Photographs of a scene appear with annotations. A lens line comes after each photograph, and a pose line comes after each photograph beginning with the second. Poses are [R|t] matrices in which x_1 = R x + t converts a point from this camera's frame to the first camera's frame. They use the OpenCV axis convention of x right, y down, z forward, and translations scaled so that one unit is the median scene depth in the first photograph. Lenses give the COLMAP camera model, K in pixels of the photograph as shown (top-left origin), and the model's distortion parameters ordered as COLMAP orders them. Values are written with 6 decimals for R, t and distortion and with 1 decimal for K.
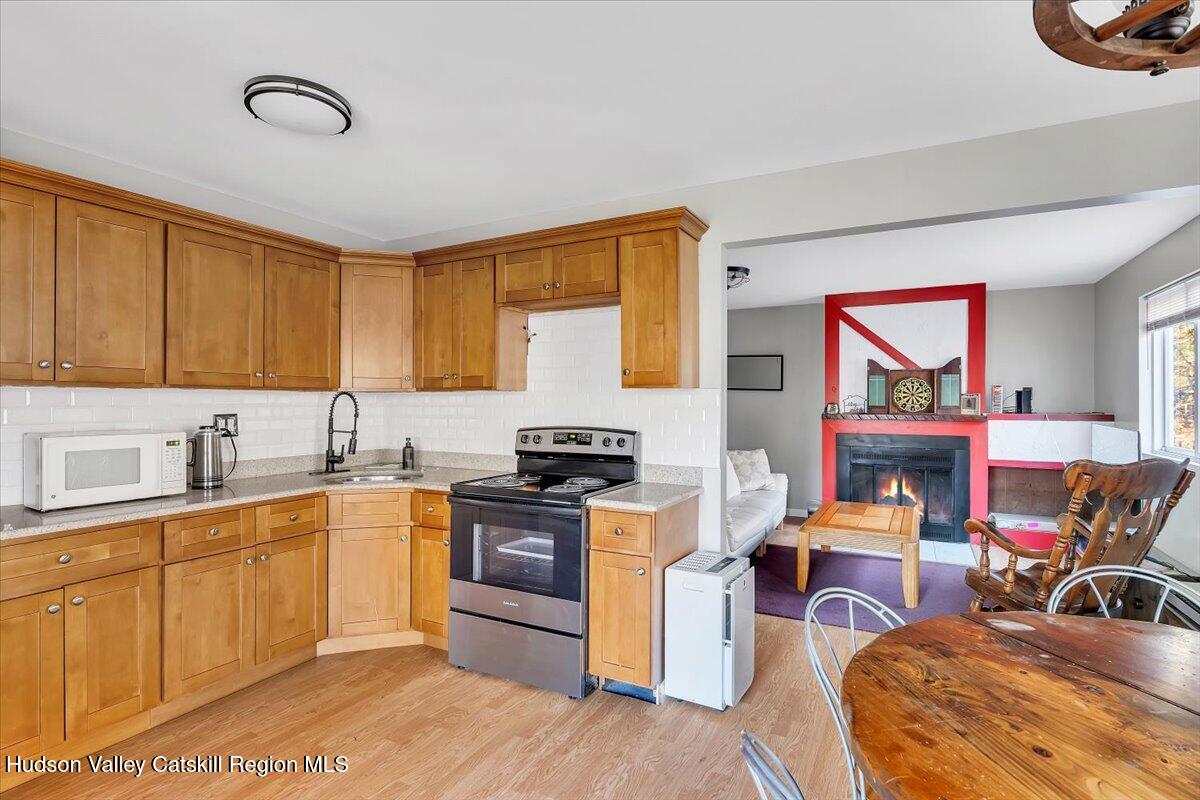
lens RADIAL K [[594.3, 0, 594.2], [0, 594.3, 399.9], [0, 0, 1]] dist [-0.022645, 0.003821]
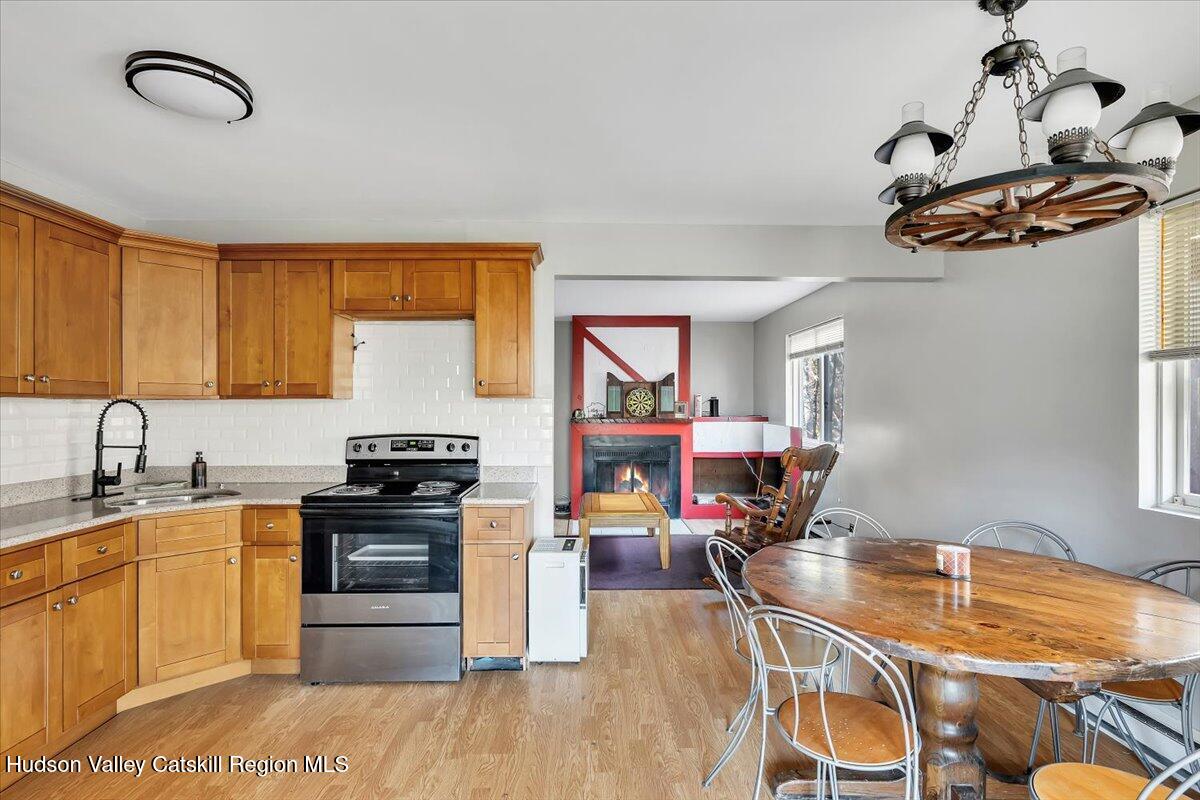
lens RADIAL K [[594.3, 0, 609.0], [0, 594.3, 408.7], [0, 0, 1]] dist [-0.022645, 0.003821]
pose [[0.865795, -0.003583, 0.500385, -0.245233], [0.000862, 0.999984, 0.005668, -0.004452], [-0.500398, -0.004476, 0.865784, -0.066341]]
